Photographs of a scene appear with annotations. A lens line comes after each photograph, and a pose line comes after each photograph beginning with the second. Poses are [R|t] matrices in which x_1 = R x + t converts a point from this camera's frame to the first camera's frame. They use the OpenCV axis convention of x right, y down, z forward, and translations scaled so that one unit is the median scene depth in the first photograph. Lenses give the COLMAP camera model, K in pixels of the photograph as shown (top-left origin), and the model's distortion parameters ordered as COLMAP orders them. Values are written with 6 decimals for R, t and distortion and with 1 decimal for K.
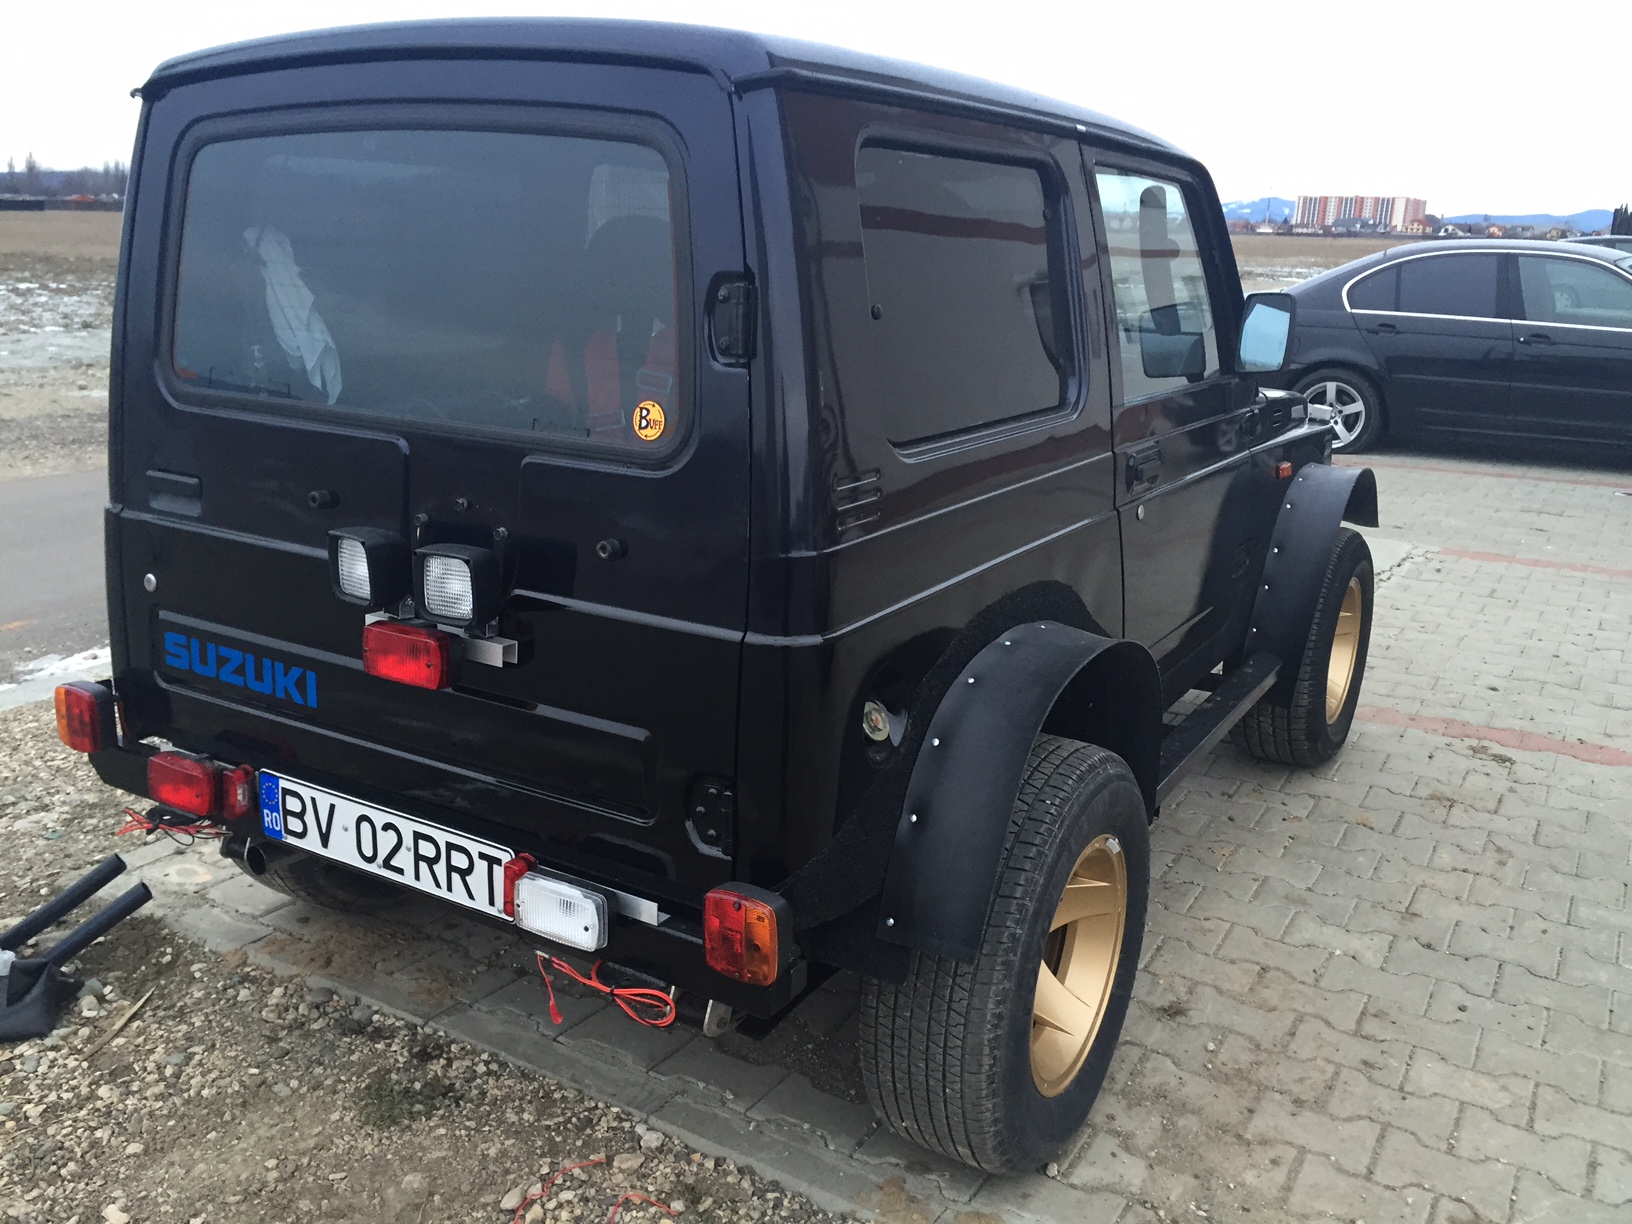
lens RADIAL K [[1424.4, 0, 814.2], [0, 1424.4, 628.5], [0, 0, 1]] dist [0.001215, -0.009883]
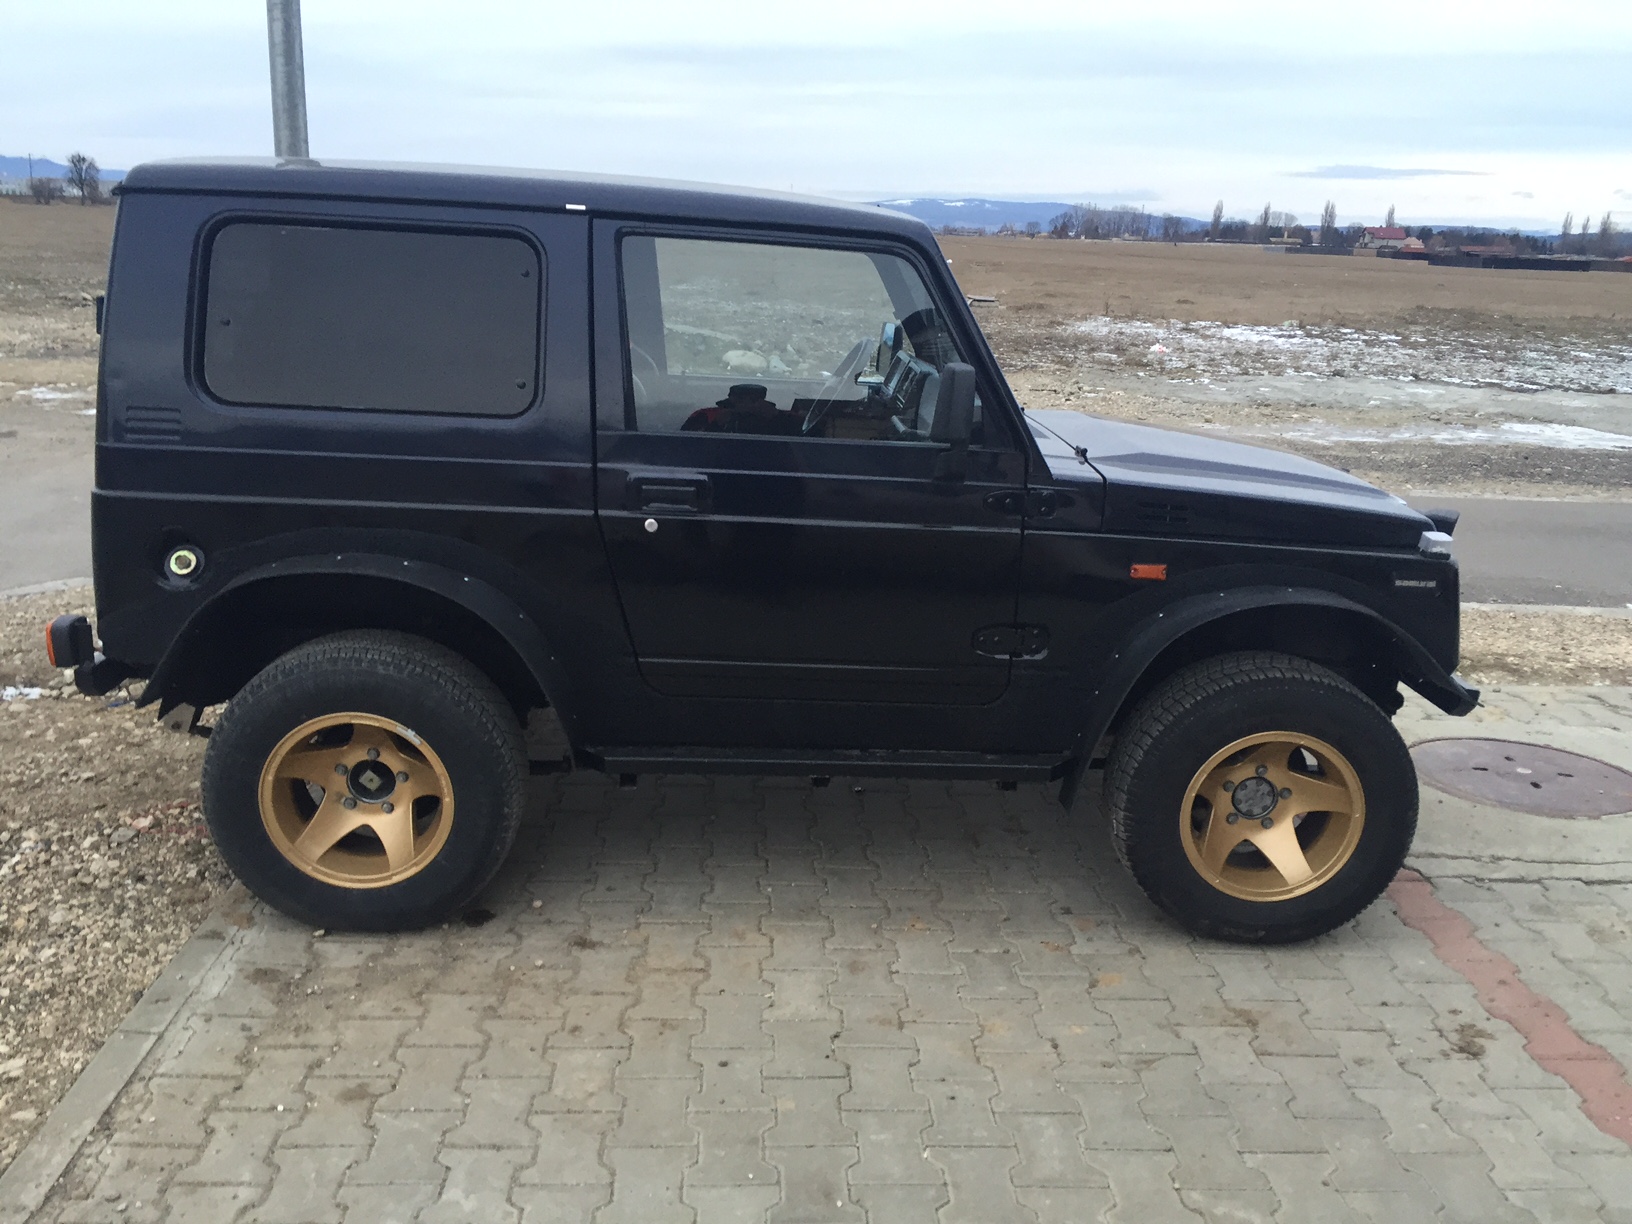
lens RADIAL K [[1417.0, 0, 816.0], [0, 1417.0, 612.0], [0, 0, 1]] dist [0.094971, -0.151865]
pose [[0.551396, 0.217456, -0.805404, 1.272318], [-0.259394, 0.962265, 0.082222, -0.145147], [0.792892, 0.163580, 0.586996, 0.418225]]
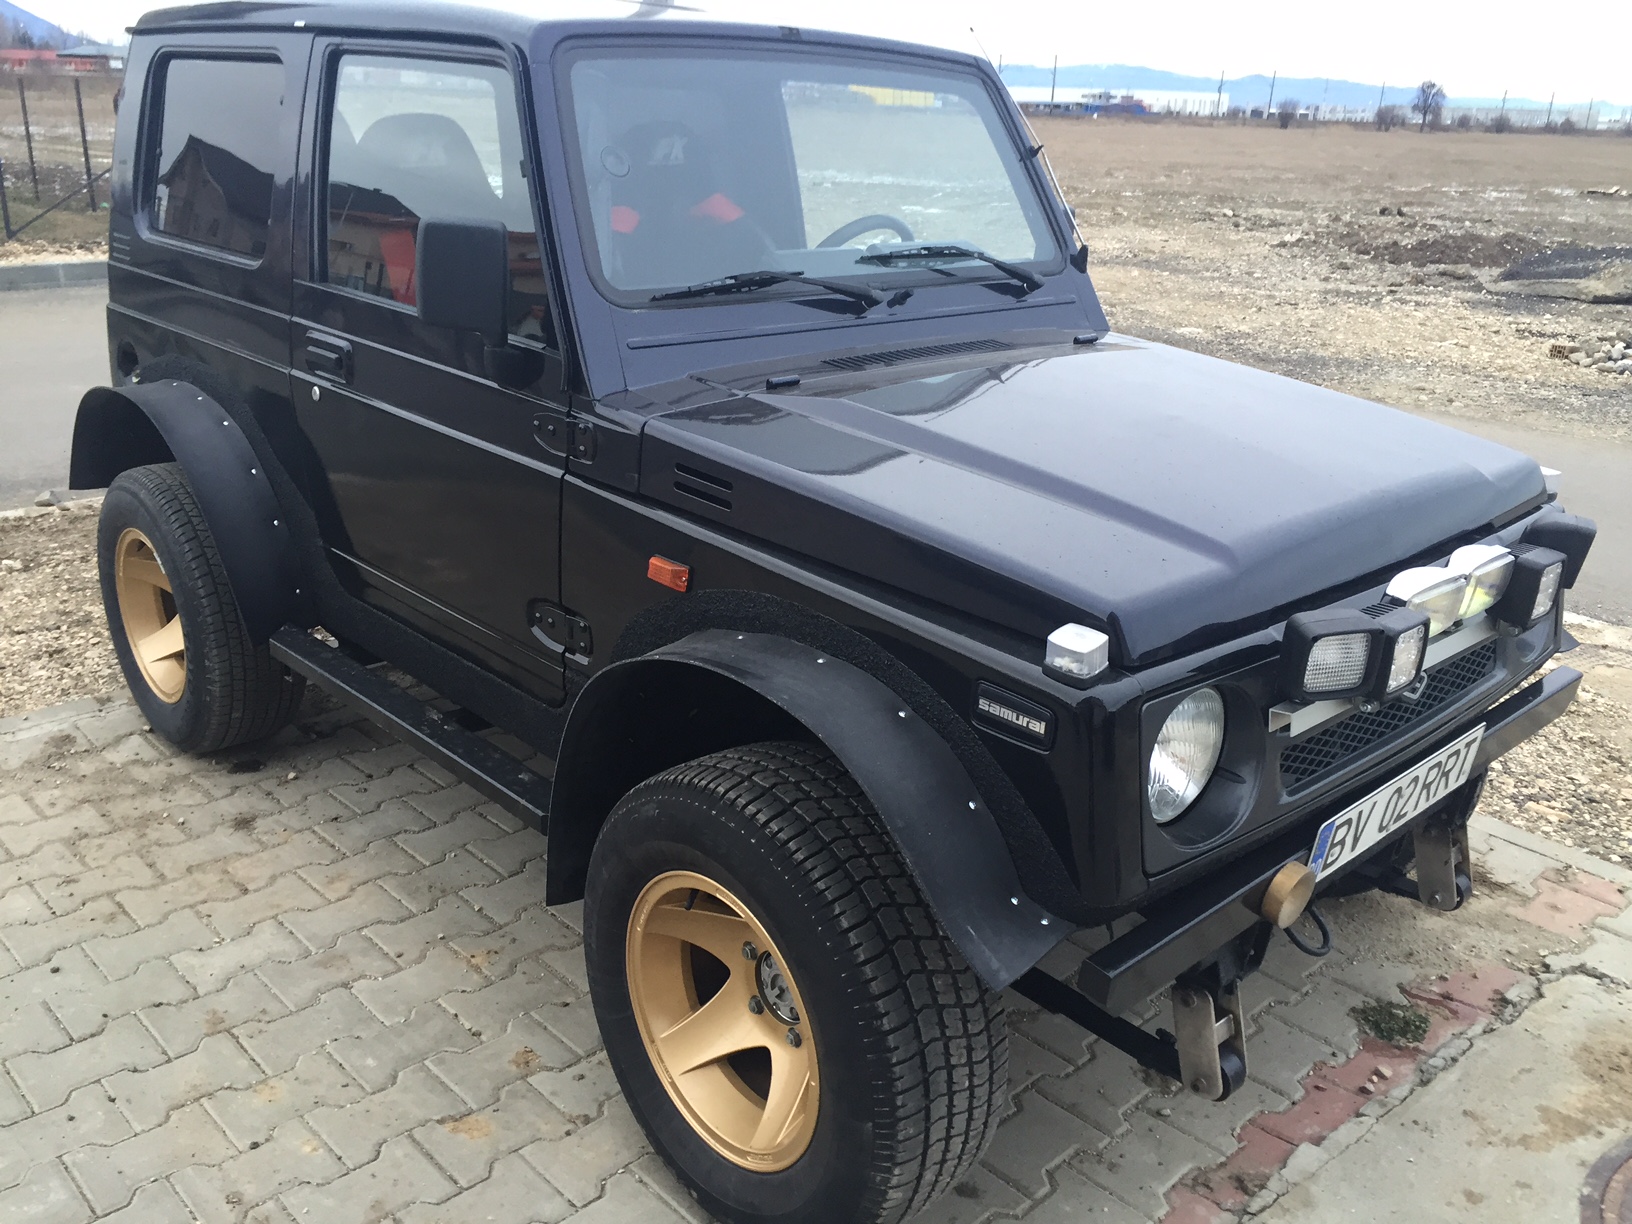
lens RADIAL K [[1424.4, 0, 814.2], [0, 1424.4, 628.5], [0, 0, 1]] dist [0.001215, -0.009883]
pose [[-0.275751, 0.304906, -0.911589, 1.123943], [-0.303610, 0.872180, 0.383565, -0.440423], [0.912021, 0.382536, -0.147932, 1.543608]]
